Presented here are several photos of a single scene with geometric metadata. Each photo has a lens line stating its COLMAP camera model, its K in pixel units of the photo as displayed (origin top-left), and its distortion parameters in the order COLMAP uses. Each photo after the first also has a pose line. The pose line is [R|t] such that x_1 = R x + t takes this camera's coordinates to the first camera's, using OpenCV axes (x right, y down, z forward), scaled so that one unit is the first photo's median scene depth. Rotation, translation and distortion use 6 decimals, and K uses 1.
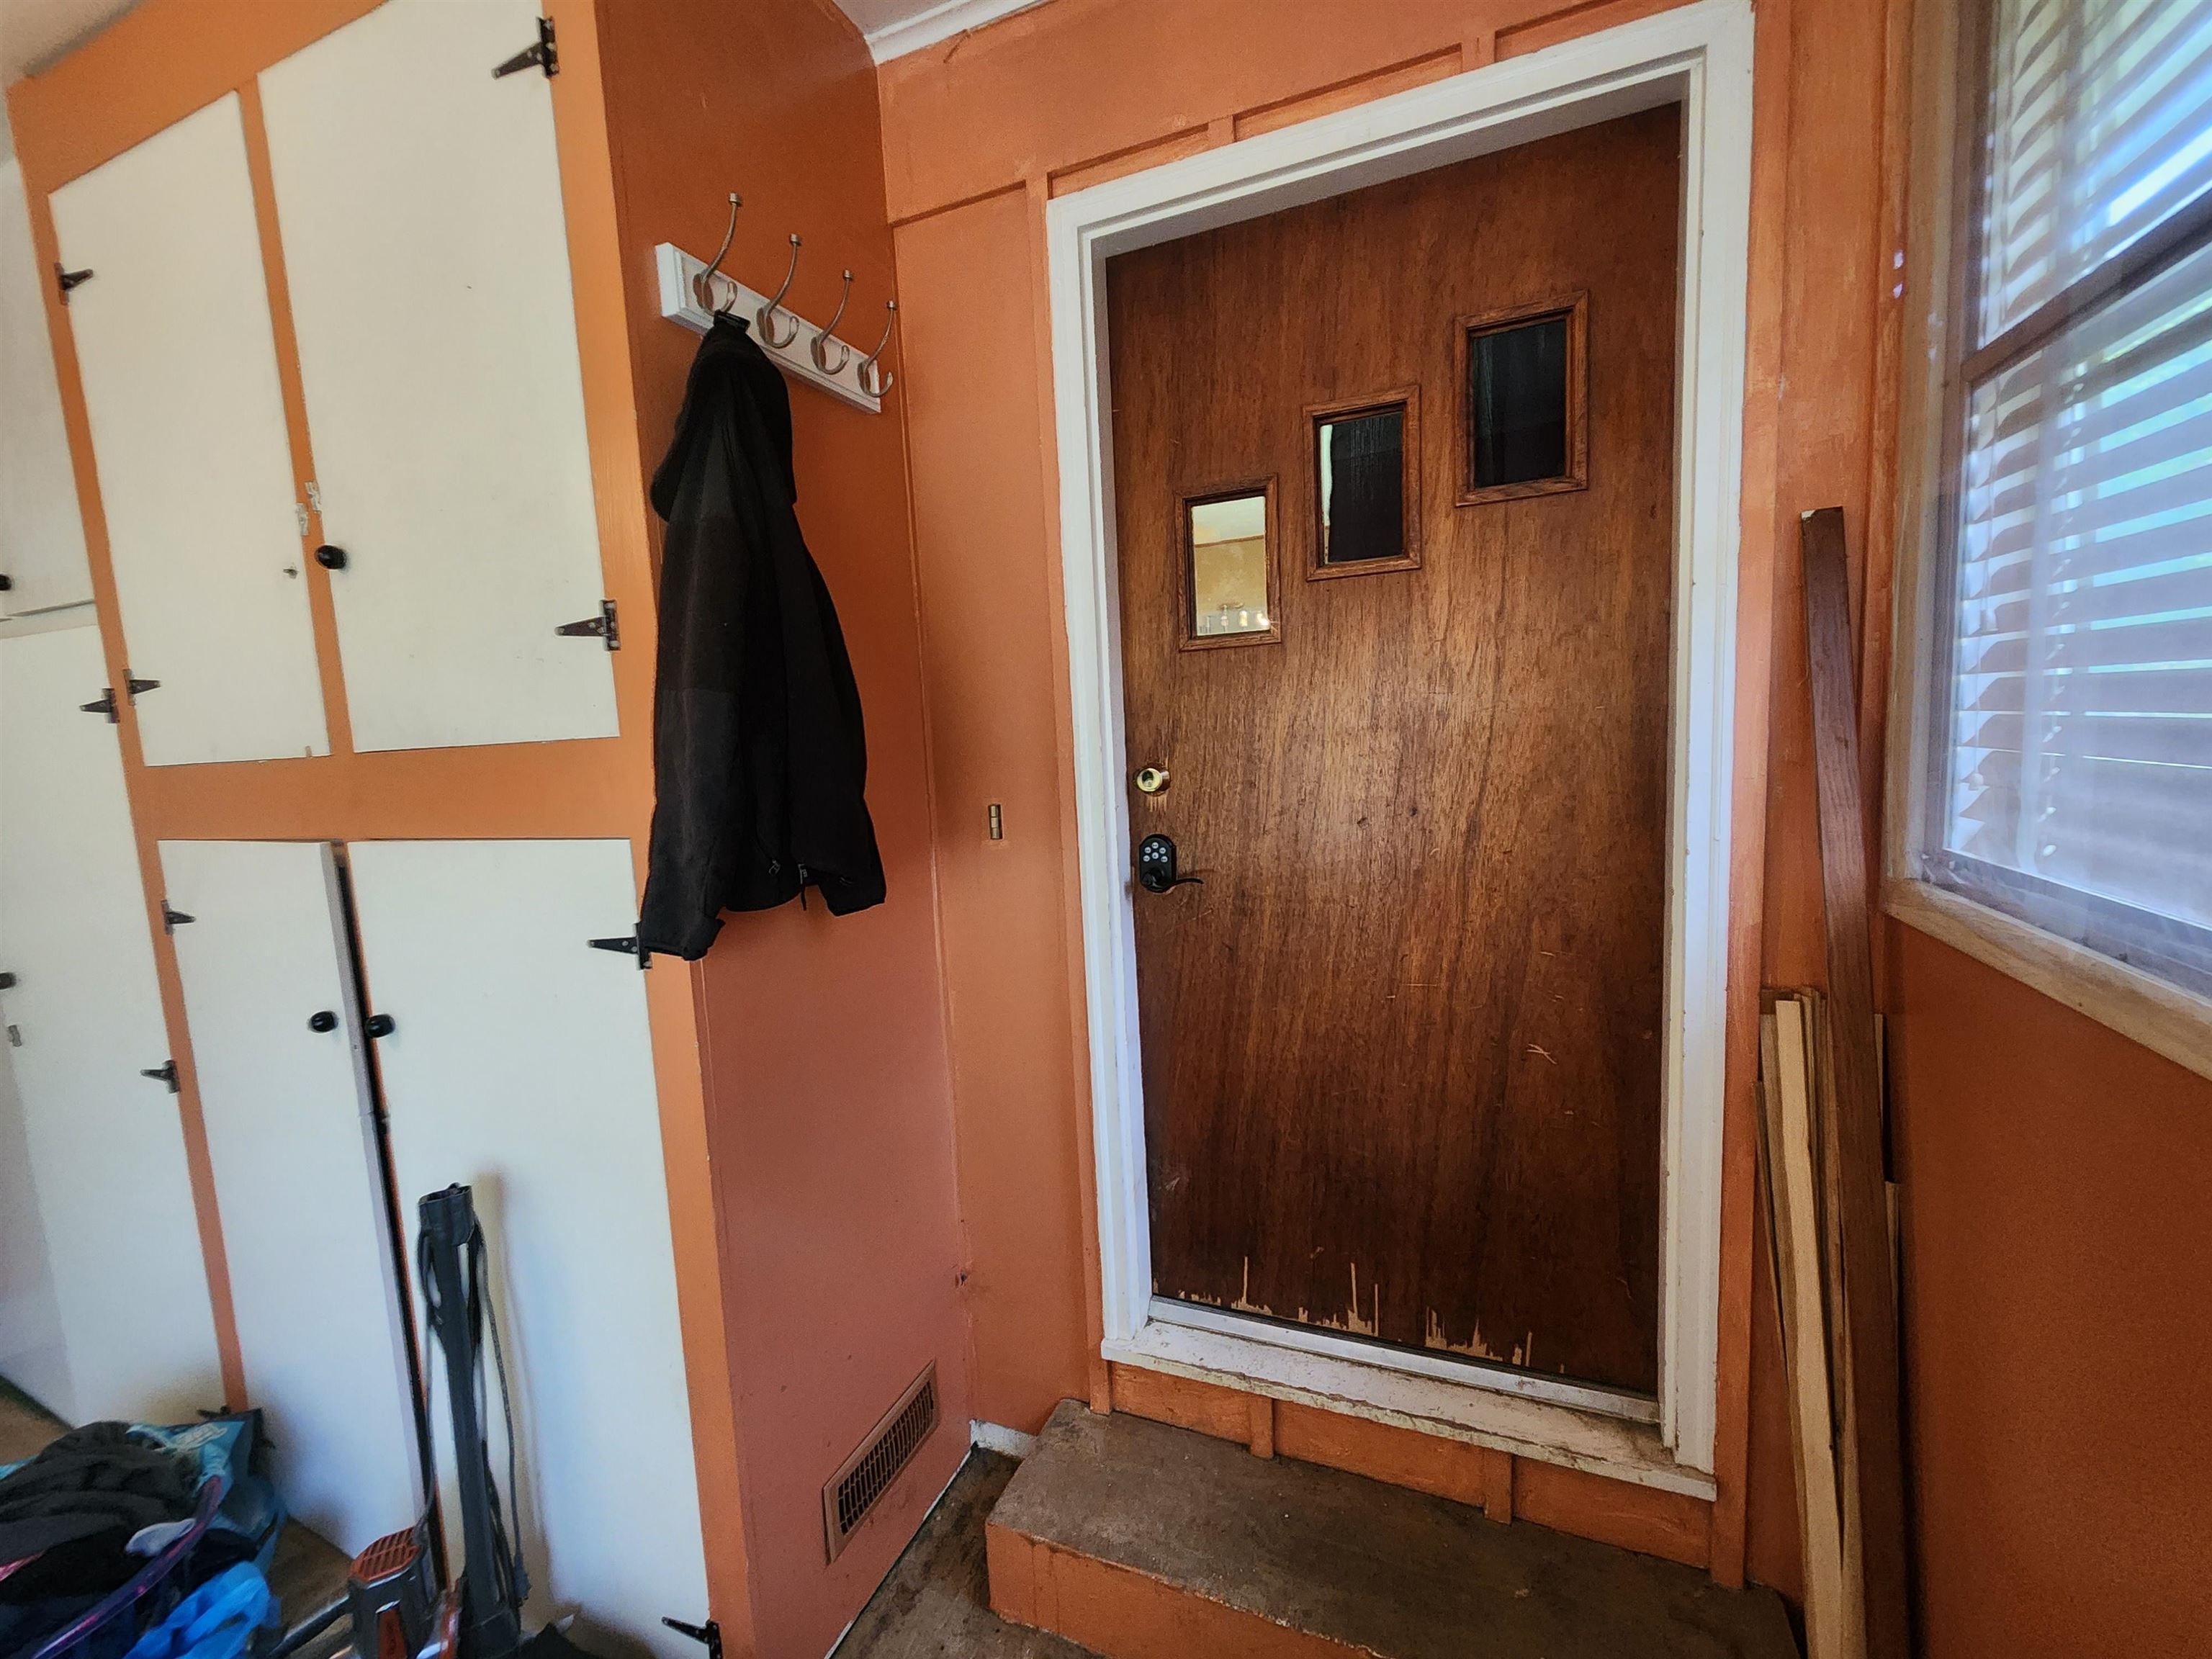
lens RADIAL K [[912.2, 0, 1097.4], [0, 912.2, 827.5], [0, 0, 1]] dist [0.002454, 0.000457]
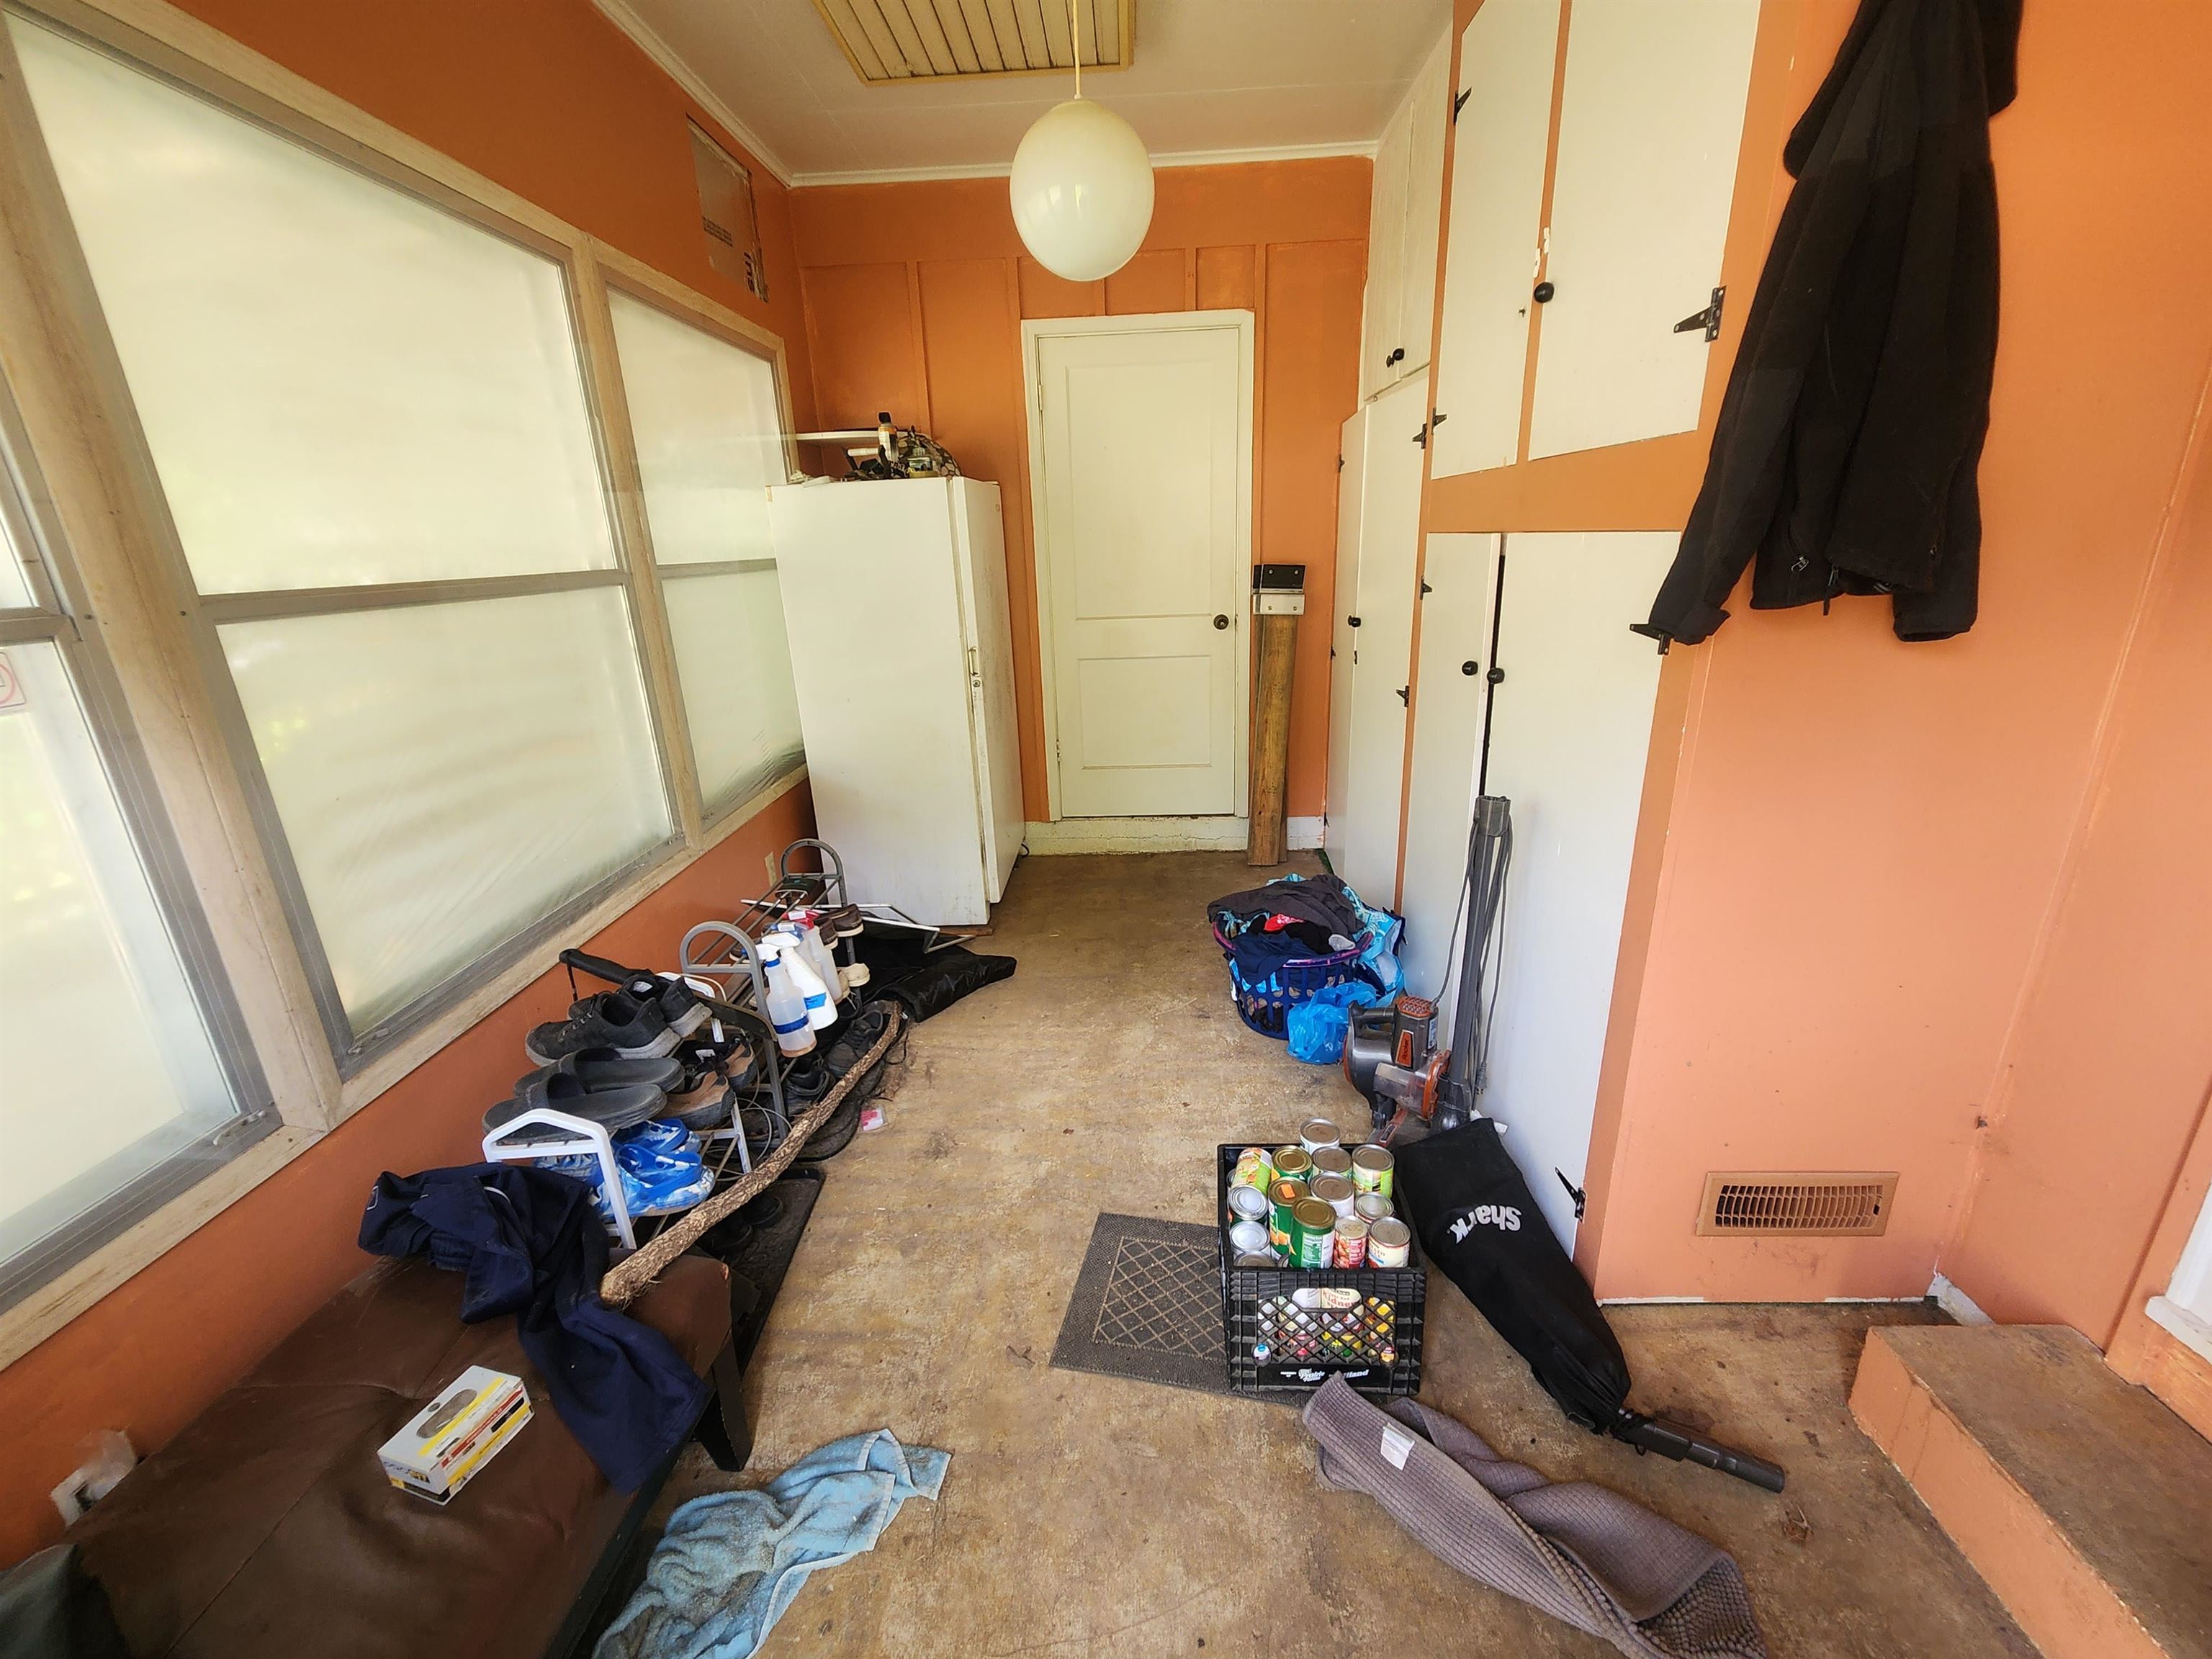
lens RADIAL K [[912.2, 0, 1103.1], [0, 912.2, 822.9], [0, 0, 1]] dist [0.002454, 0.000457]
pose [[0.357615, 0.317413, -0.878271, 0.260191], [-0.080427, 0.947439, 0.309662, 0.050432], [0.930399, -0.040103, 0.364347, -0.044438]]
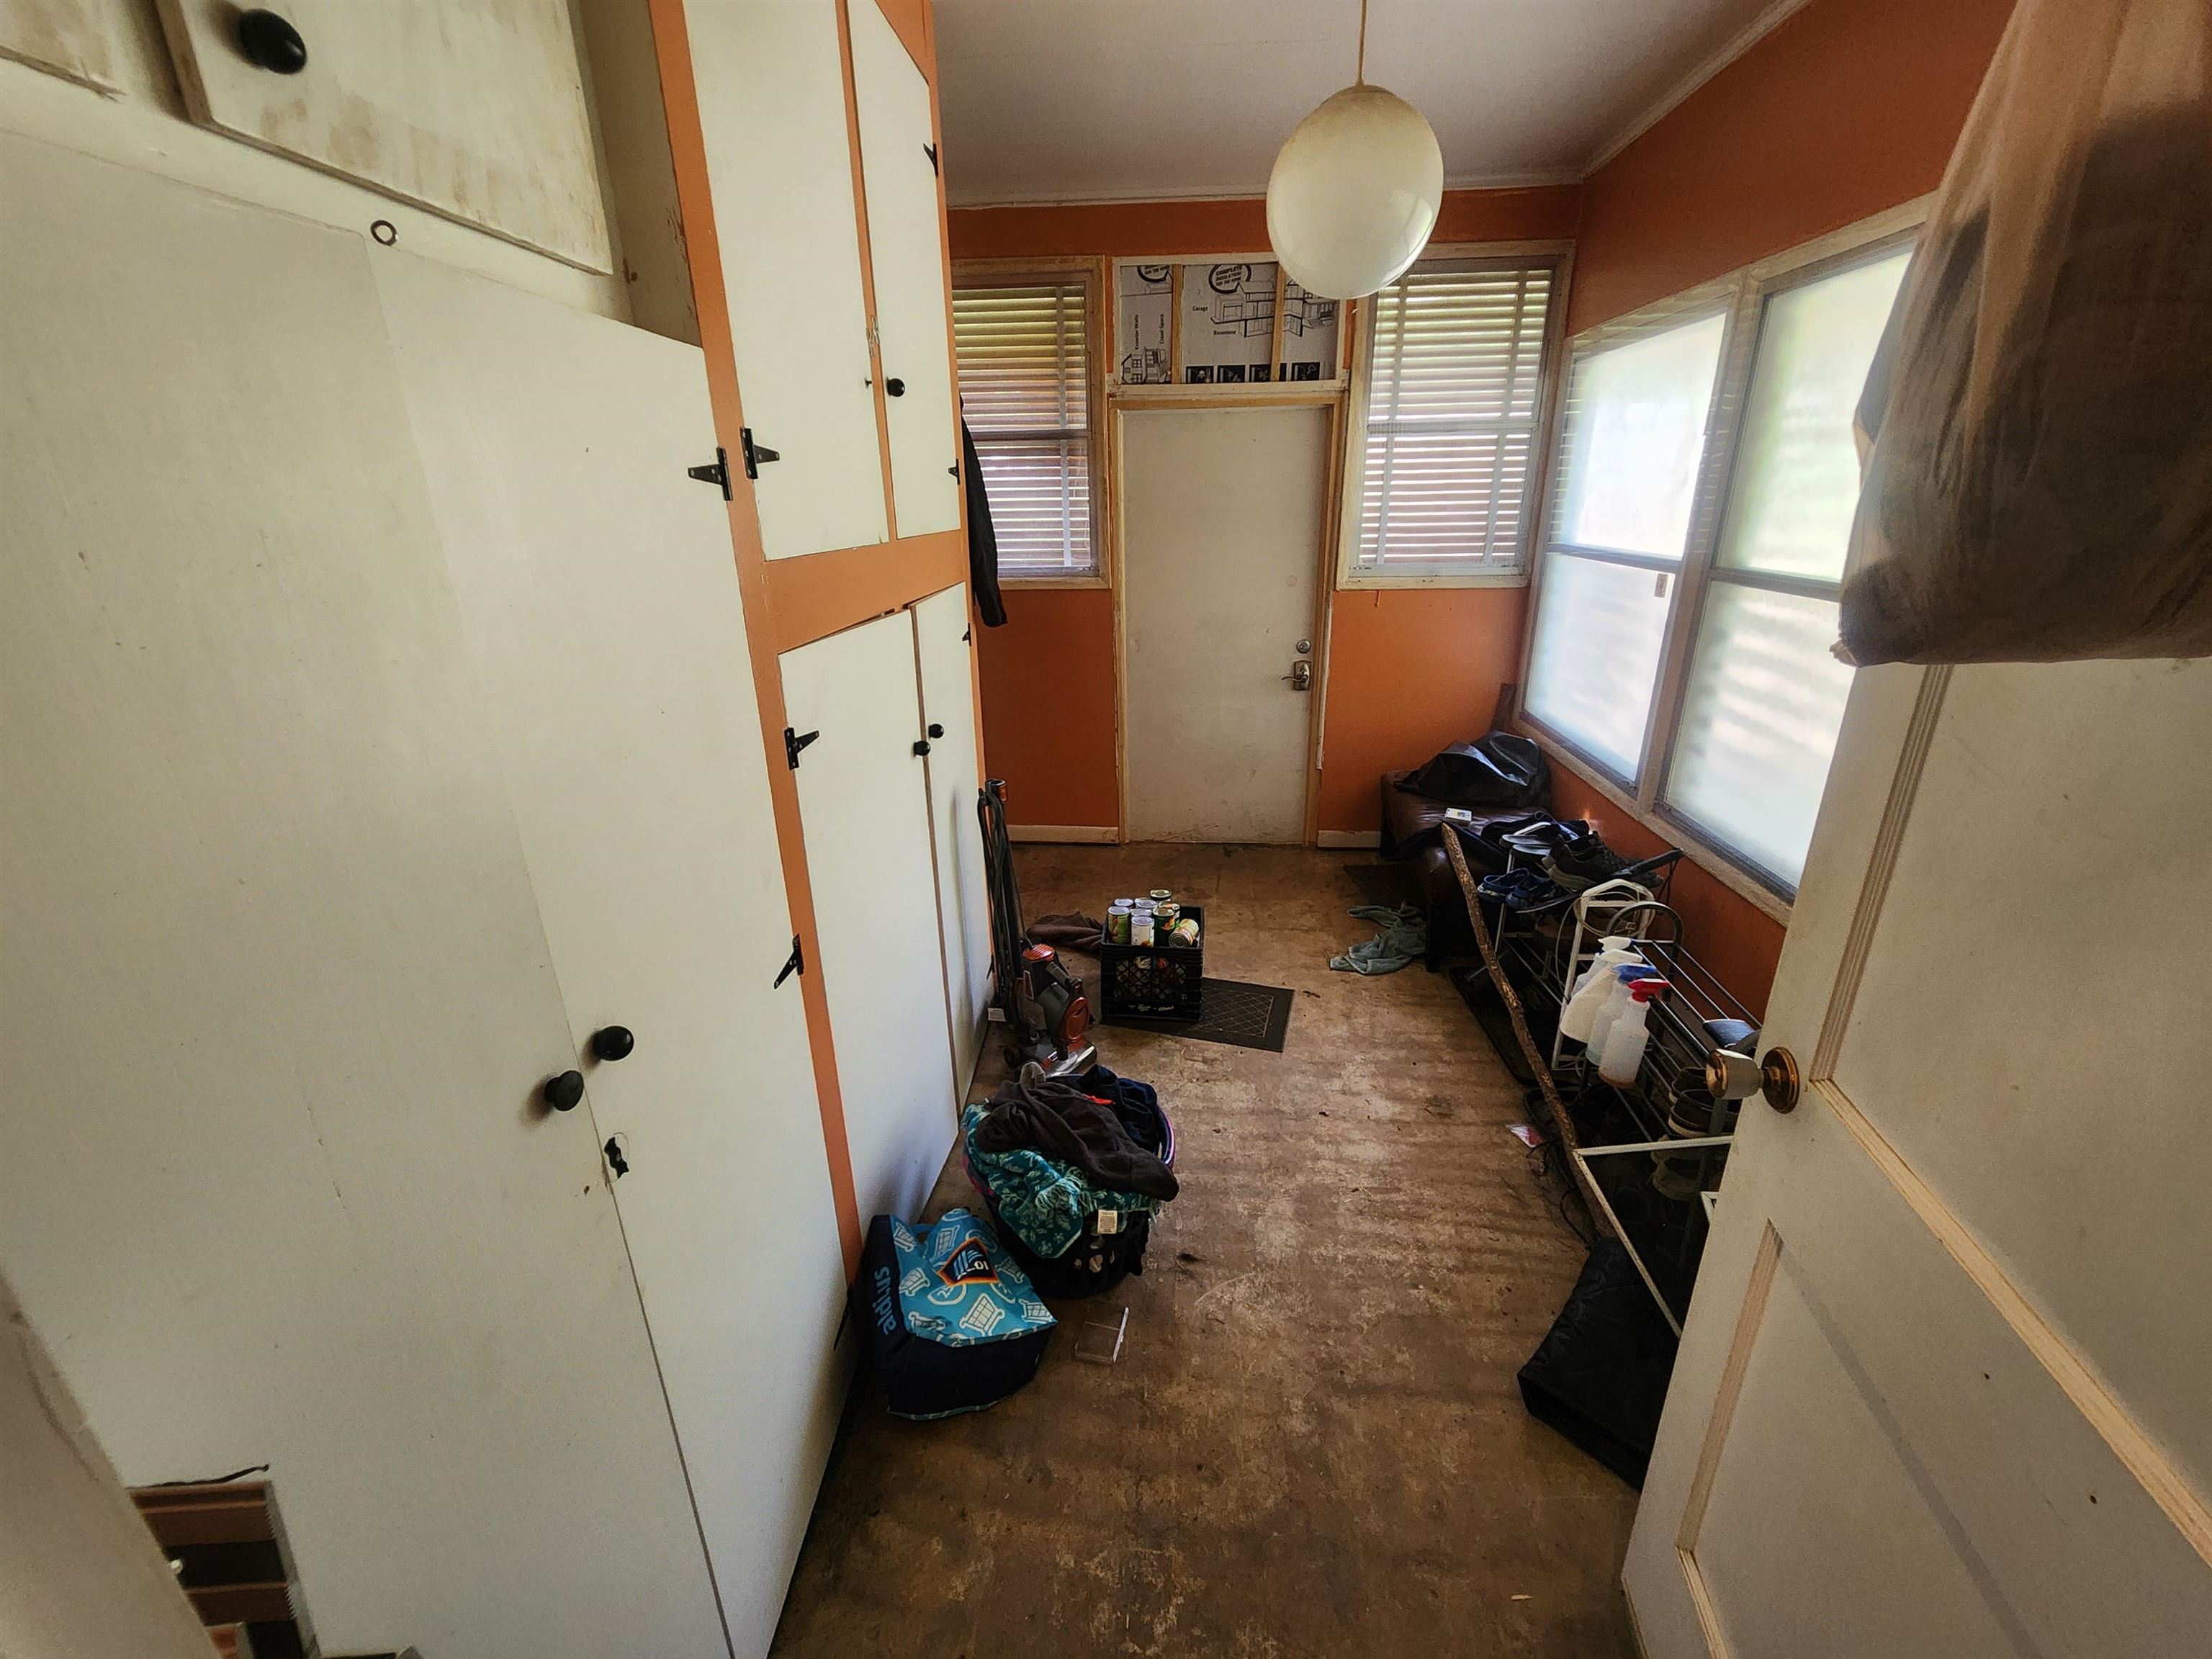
lens RADIAL K [[912.2, 0, 1099.4], [0, 912.2, 829.4], [0, 0, 1]] dist [0.002454, 0.000457]
pose [[-0.305516, -0.275779, 0.911376, -2.232777], [0.140315, 0.933651, 0.329556, -0.081306], [-0.941792, 0.228564, -0.246550, 1.138913]]
